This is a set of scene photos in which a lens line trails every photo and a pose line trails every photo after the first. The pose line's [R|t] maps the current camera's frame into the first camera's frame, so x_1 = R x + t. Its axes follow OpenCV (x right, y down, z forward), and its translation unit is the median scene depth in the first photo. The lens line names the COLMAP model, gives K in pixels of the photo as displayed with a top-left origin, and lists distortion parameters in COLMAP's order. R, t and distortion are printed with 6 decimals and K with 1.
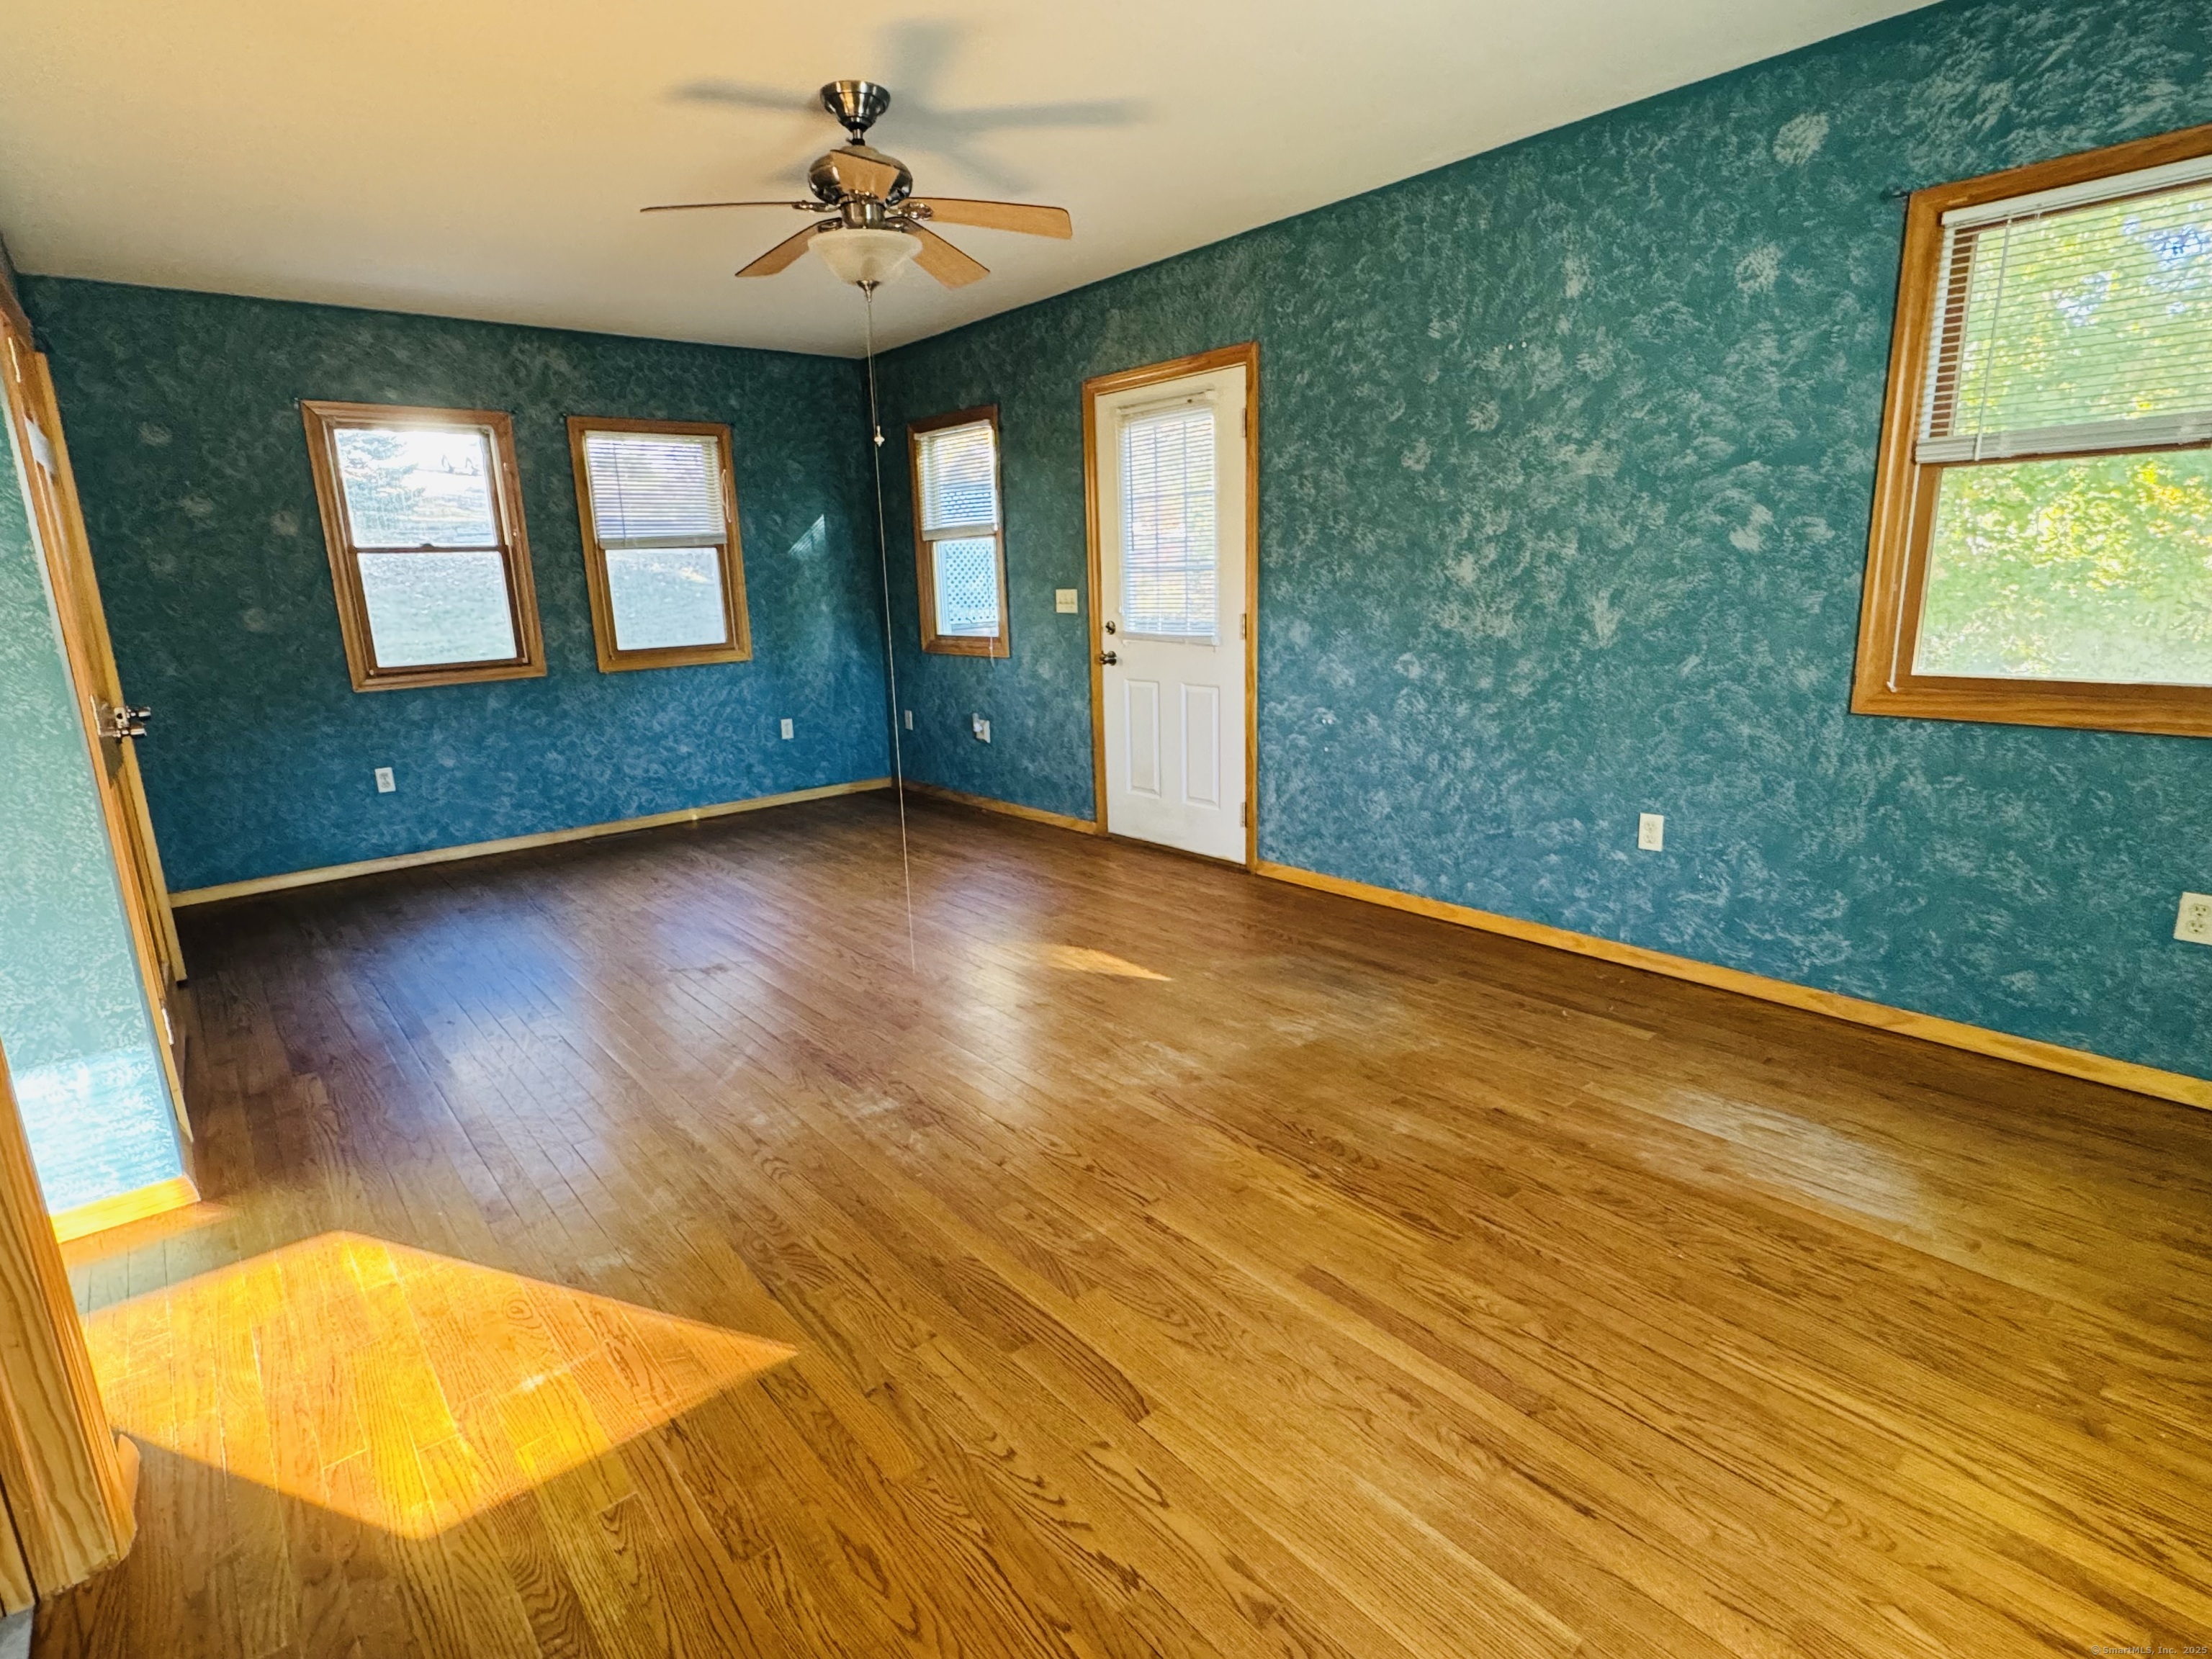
lens RADIAL K [[1104.3, 0, 1100.0], [0, 1104.3, 828.7], [0, 0, 1]] dist [-0.002549, -0.001682]
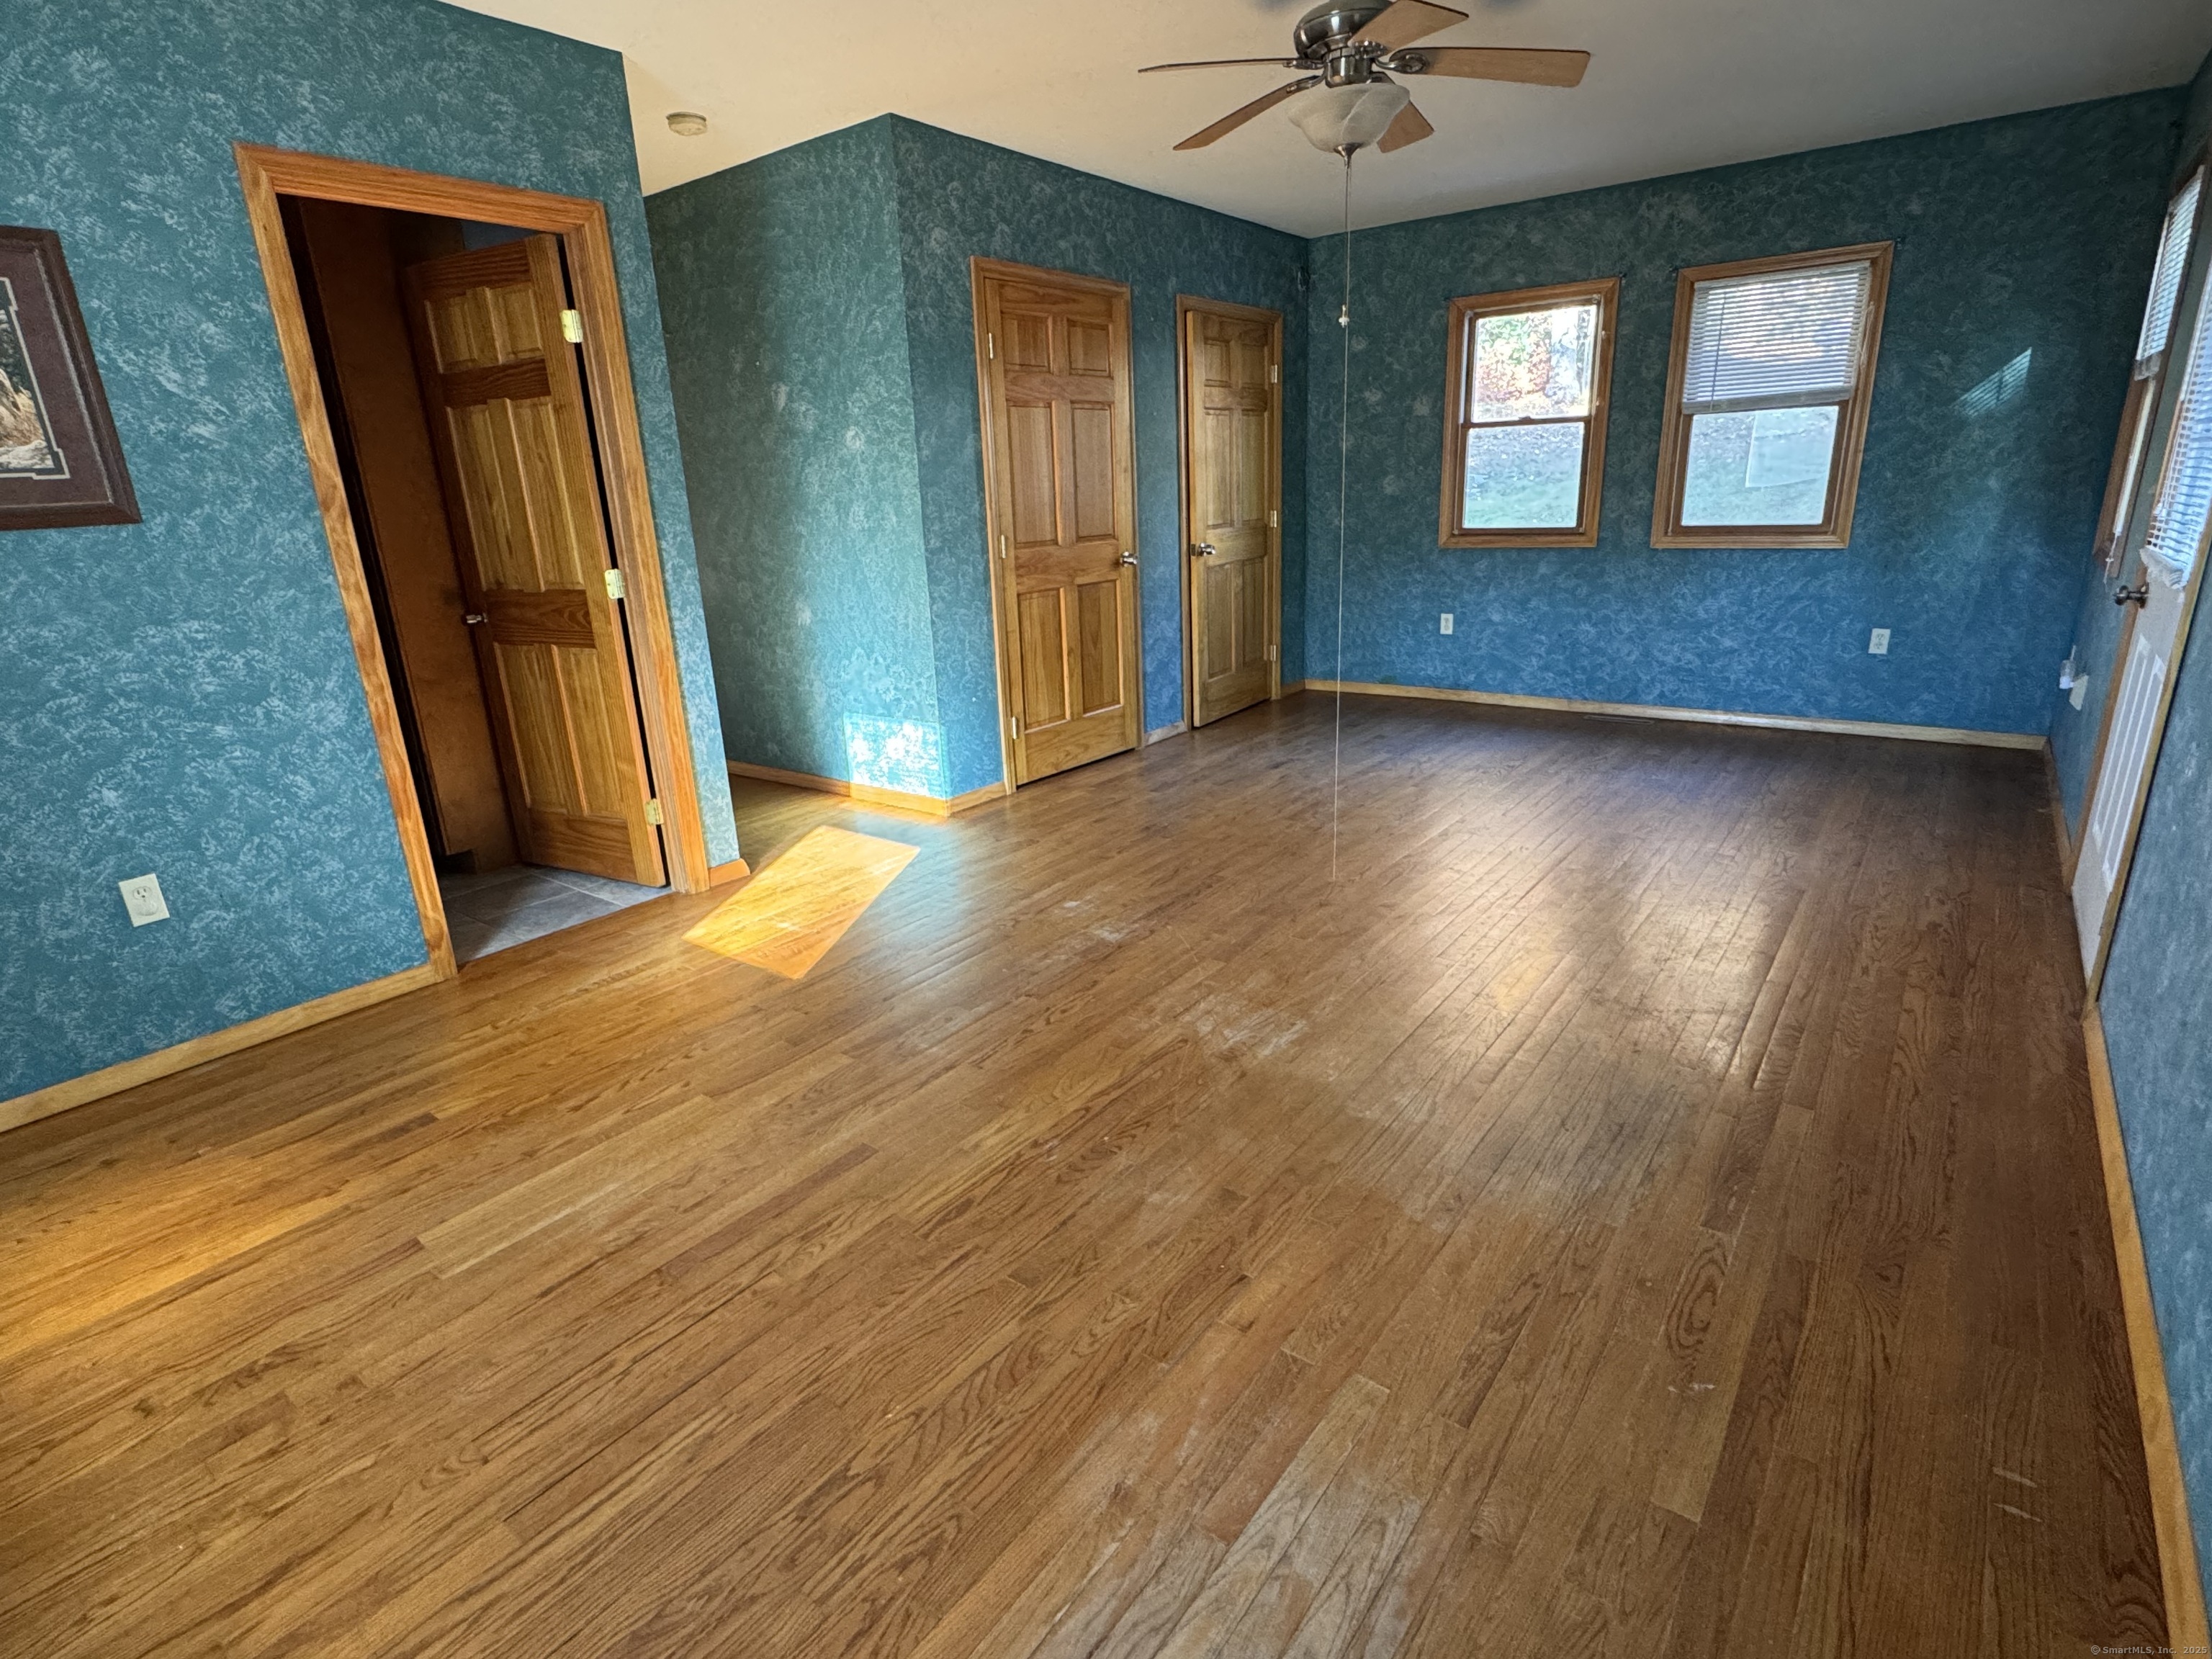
lens RADIAL K [[1104.3, 0, 1100.0], [0, 1104.3, 828.7], [0, 0, 1]] dist [-0.002549, -0.001682]
pose [[0.219339, 0.314673, -0.923510, 0.437590], [-0.189739, 0.942246, 0.275993, -0.092502], [0.957021, 0.114690, 0.266377, 0.339589]]
